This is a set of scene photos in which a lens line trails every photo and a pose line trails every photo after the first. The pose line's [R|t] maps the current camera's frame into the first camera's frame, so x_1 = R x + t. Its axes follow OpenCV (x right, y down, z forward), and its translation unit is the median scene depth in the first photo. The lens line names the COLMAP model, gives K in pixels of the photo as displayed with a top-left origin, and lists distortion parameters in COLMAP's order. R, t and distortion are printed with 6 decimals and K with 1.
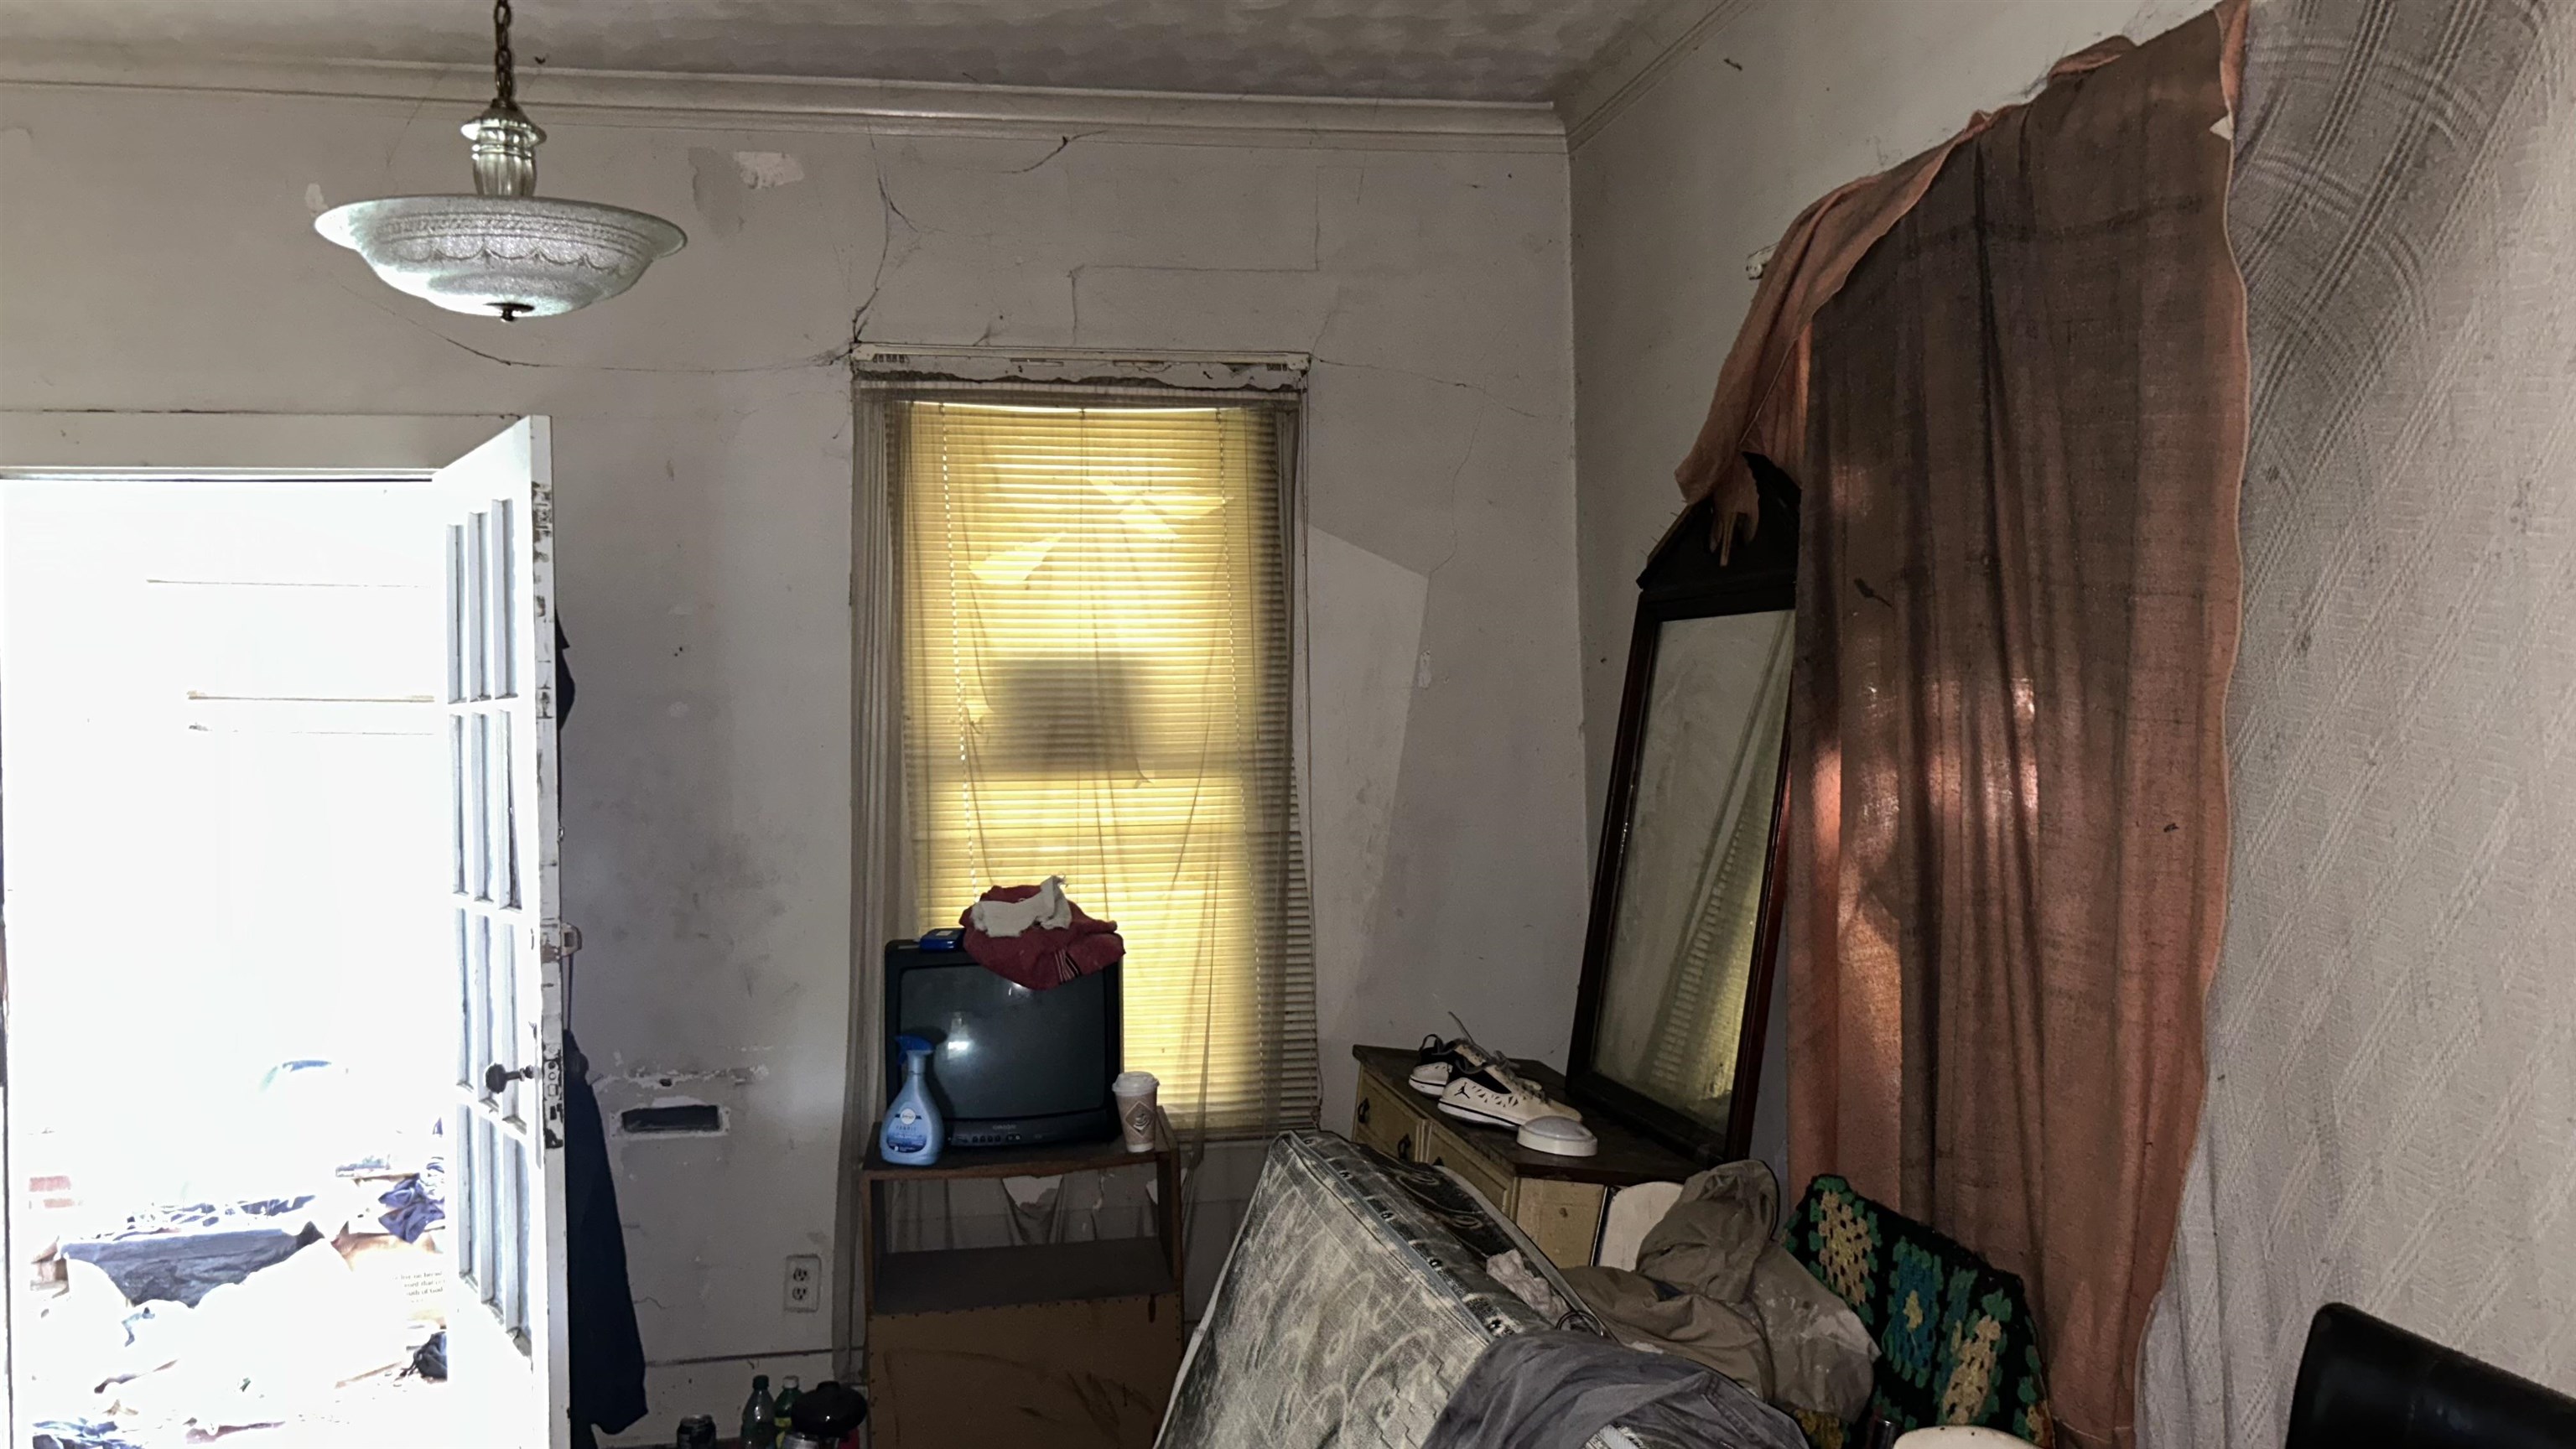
lens RADIAL K [[2040.2, 0, 1287.6], [0, 2040.2, 716.1], [0, 0, 1]] dist [0.188949, -0.373231]
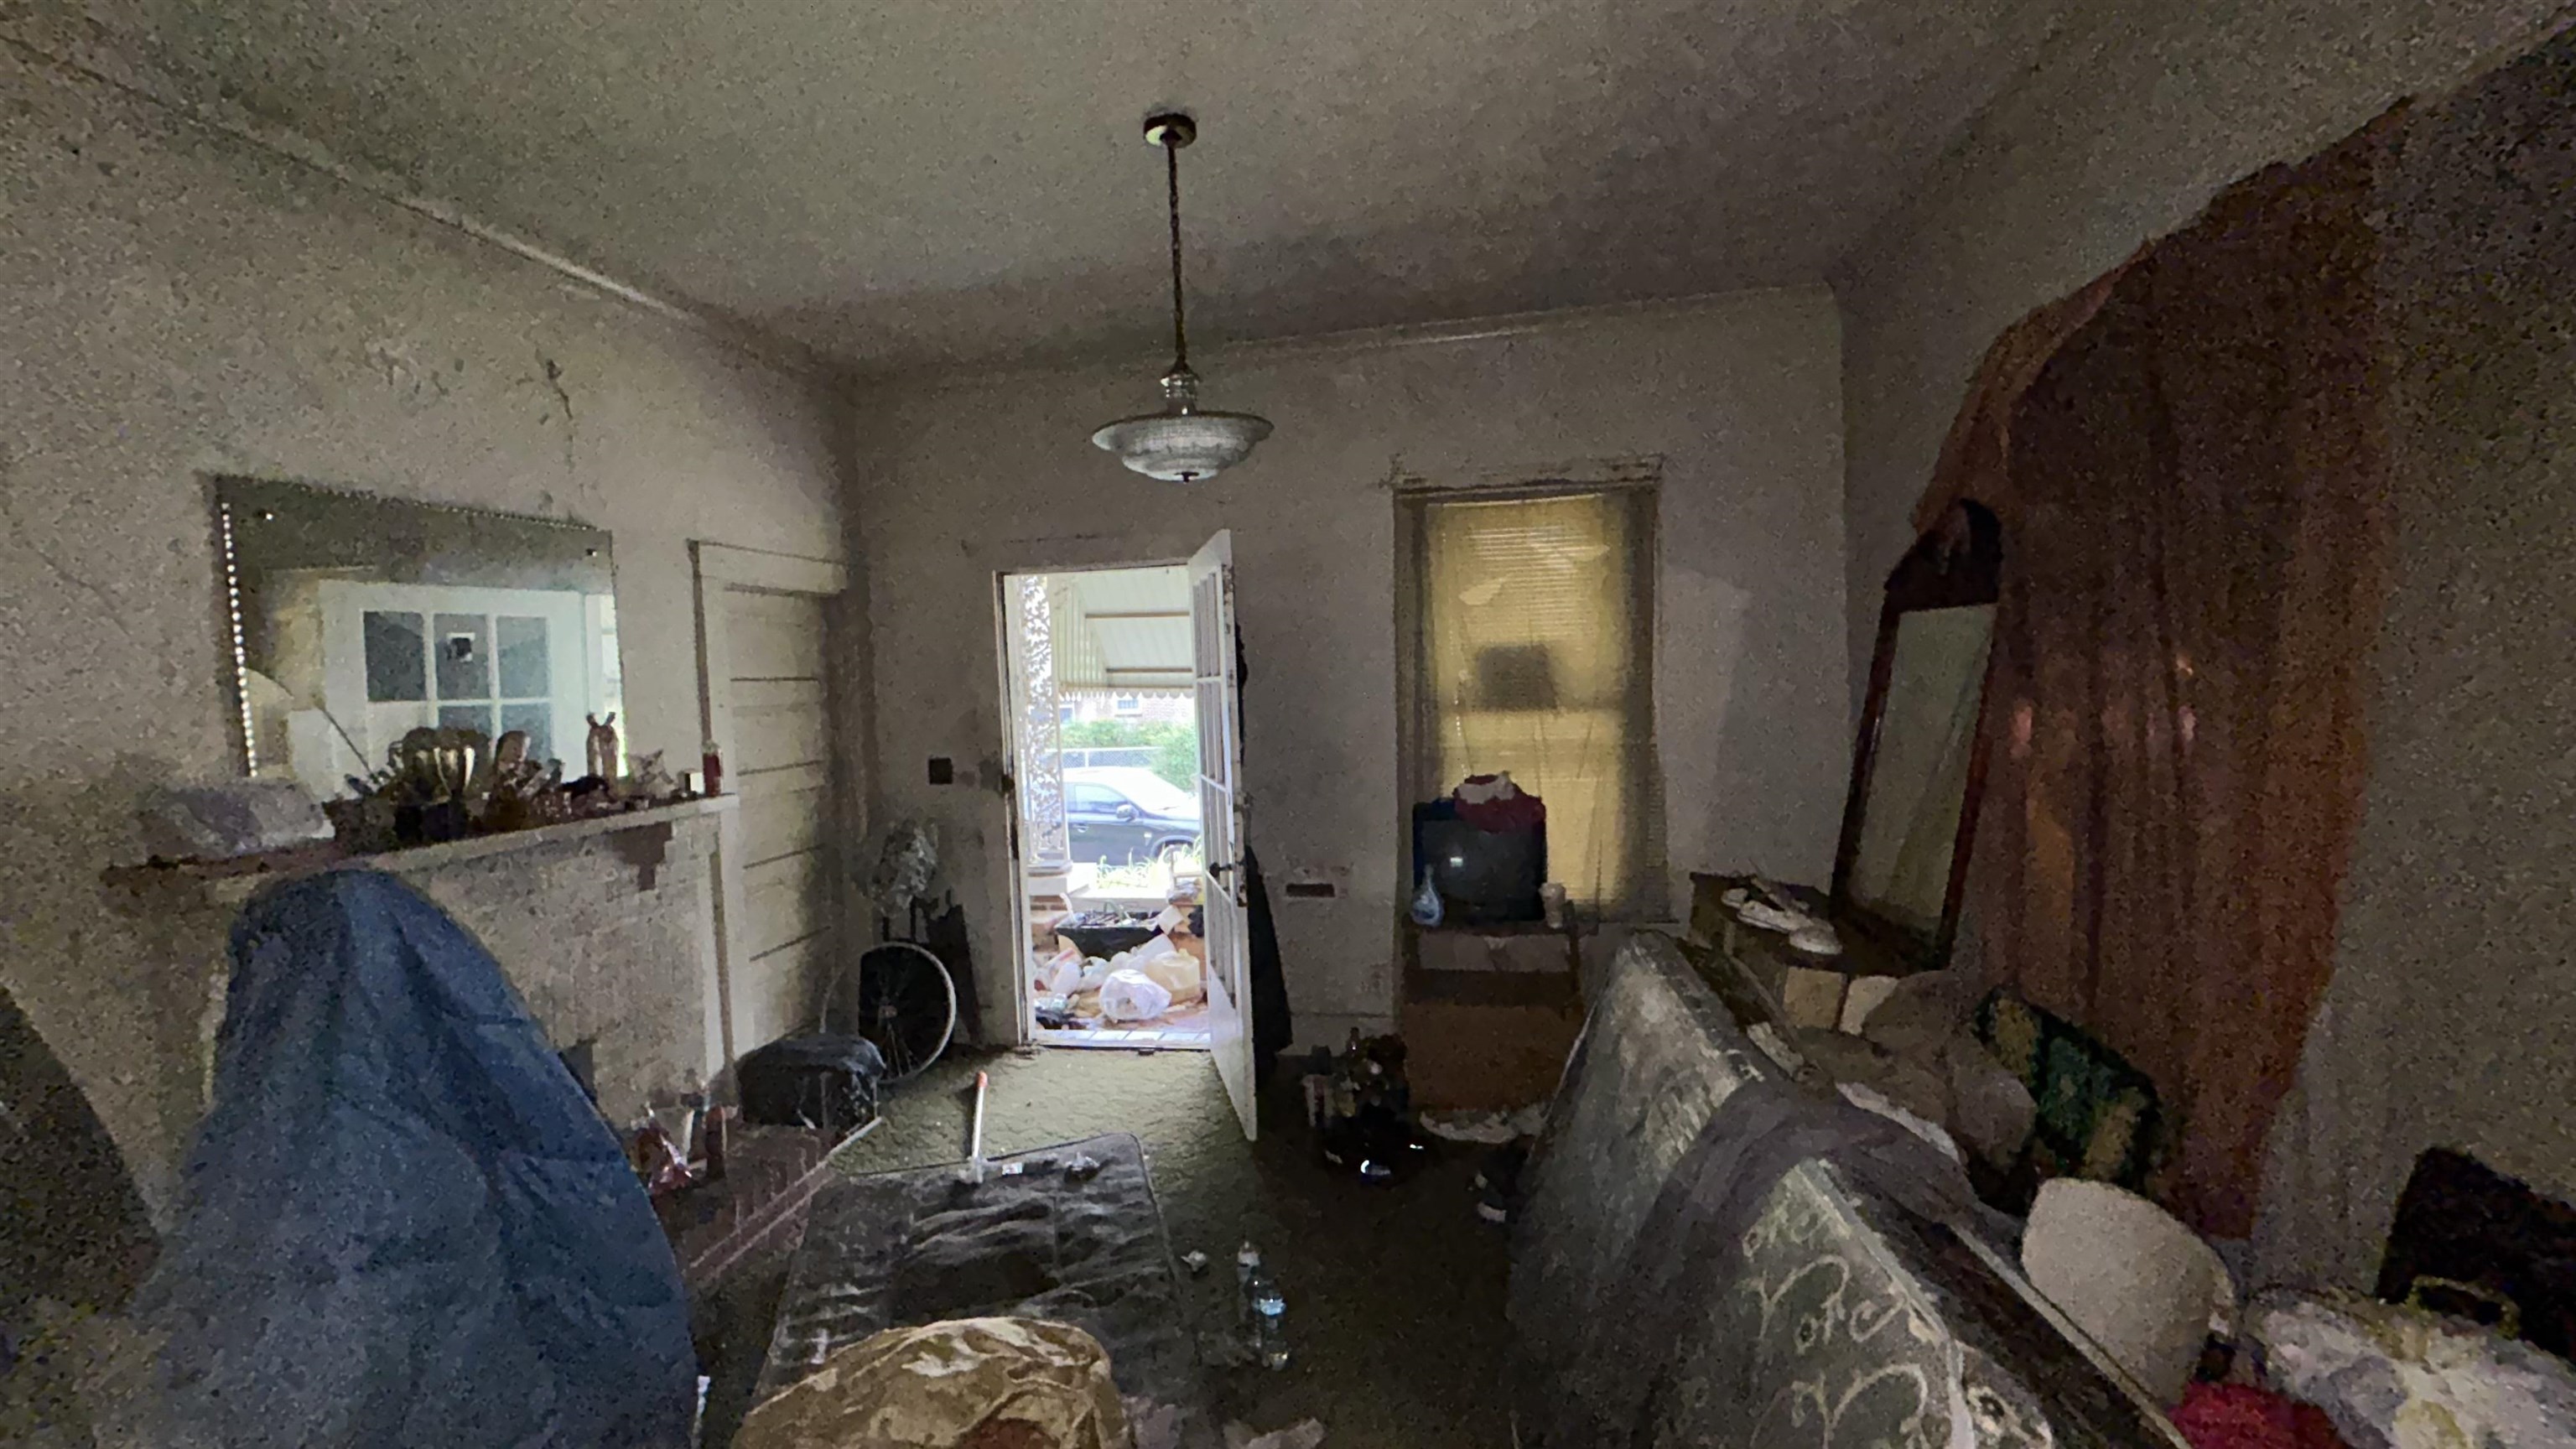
lens RADIAL K [[1070.4, 0, 1291.4], [0, 1070.4, 735.4], [0, 0, 1]] dist [0.019073, 0.000098]
pose [[0.934221, 0.004742, -0.356664, 0.047896], [0.019958, 0.997650, 0.065540, -0.017626], [0.356137, -0.068347, 0.931931, 0.087579]]
